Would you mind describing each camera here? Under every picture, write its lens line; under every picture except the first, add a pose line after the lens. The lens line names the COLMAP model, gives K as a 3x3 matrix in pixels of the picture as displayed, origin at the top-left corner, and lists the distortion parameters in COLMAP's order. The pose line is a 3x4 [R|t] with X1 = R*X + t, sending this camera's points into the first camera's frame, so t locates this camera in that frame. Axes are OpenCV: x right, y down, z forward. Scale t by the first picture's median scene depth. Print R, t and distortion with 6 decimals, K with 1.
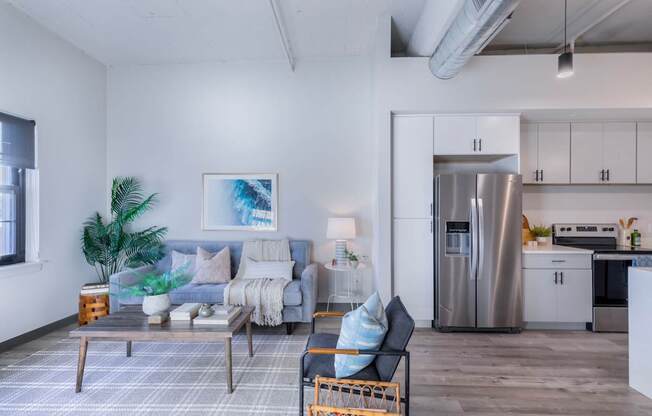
lens RADIAL K [[295.1, 0, 328.0], [0, 295.1, 212.0], [0, 0, 1]] dist [0.010885, 0.000294]
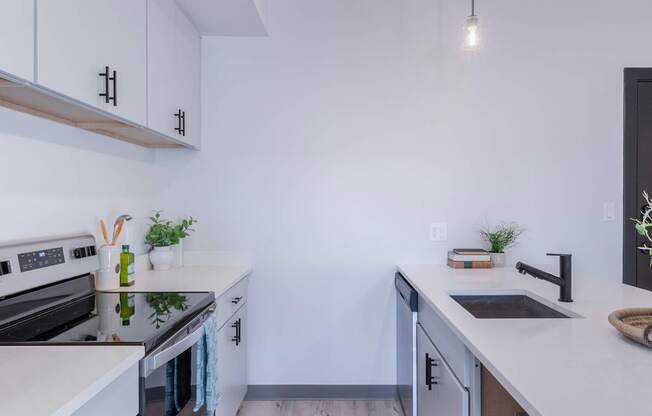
lens RADIAL K [[433.2, 0, 326.0], [0, 433.2, 208.0], [0, 0, 1]] dist [0.001272, -0.000345]
pose [[-0.021668, -0.011944, 0.999694, 0.477764], [0.004422, 0.999918, 0.012043, 0.002340], [-0.999755, 0.004682, -0.021614, 0.808767]]
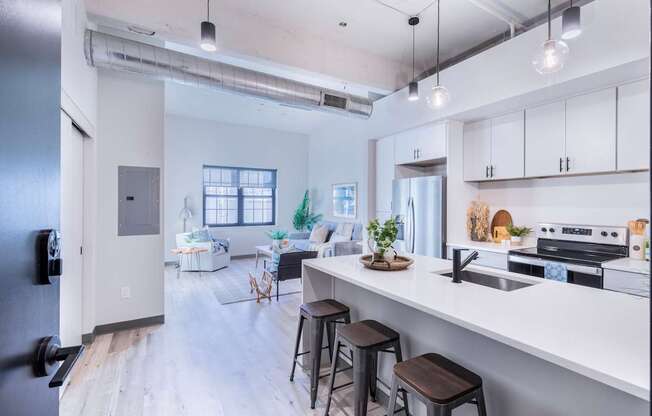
lens RADIAL K [[305.6, 0, 335.7], [0, 305.6, 205.3], [0, 0, 1]] dist [0.000528, 0.000151]
pose [[0.539810, 0.005889, -0.841766, 1.346075], [-0.006401, 0.999975, 0.002891, -0.011466], [0.841763, 0.003828, 0.539834, 0.025327]]
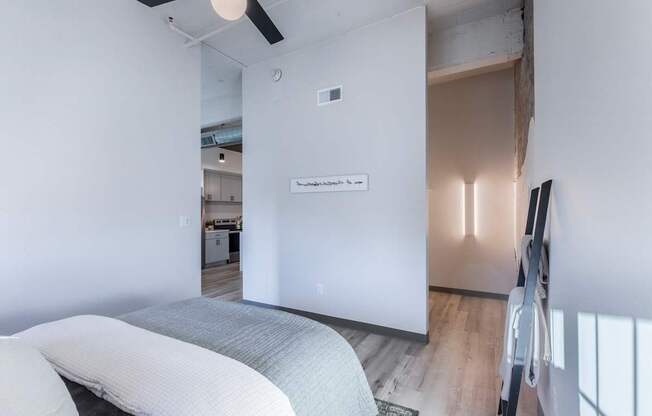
lens RADIAL K [[295.1, 0, 328.0], [0, 295.1, 212.0], [0, 0, 1]] dist [0.010885, 0.000294]
pose [[0.464934, 0.001911, 0.885343, -0.836289], [0.005988, 0.999968, -0.005303, 0.003362], [-0.885325, 0.007767, 0.464908, -0.803733]]
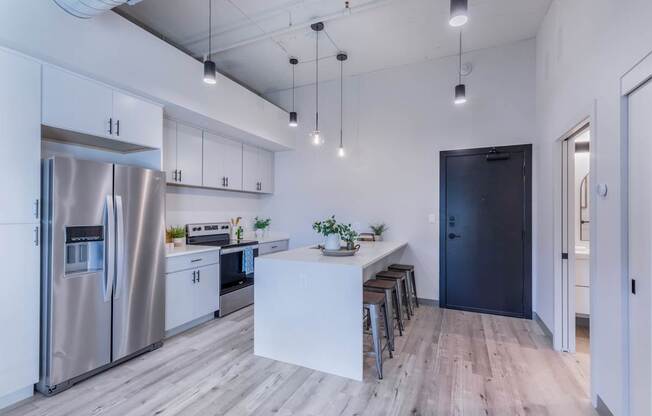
lens RADIAL K [[295.1, 0, 328.0], [0, 295.1, 212.0], [0, 0, 1]] dist [0.010885, 0.000294]
pose [[0.388164, 0.003032, 0.921585, 0.002634], [-0.000984, 0.999995, -0.002876, -0.000678], [-0.921590, 0.000209, 0.388165, 0.170074]]
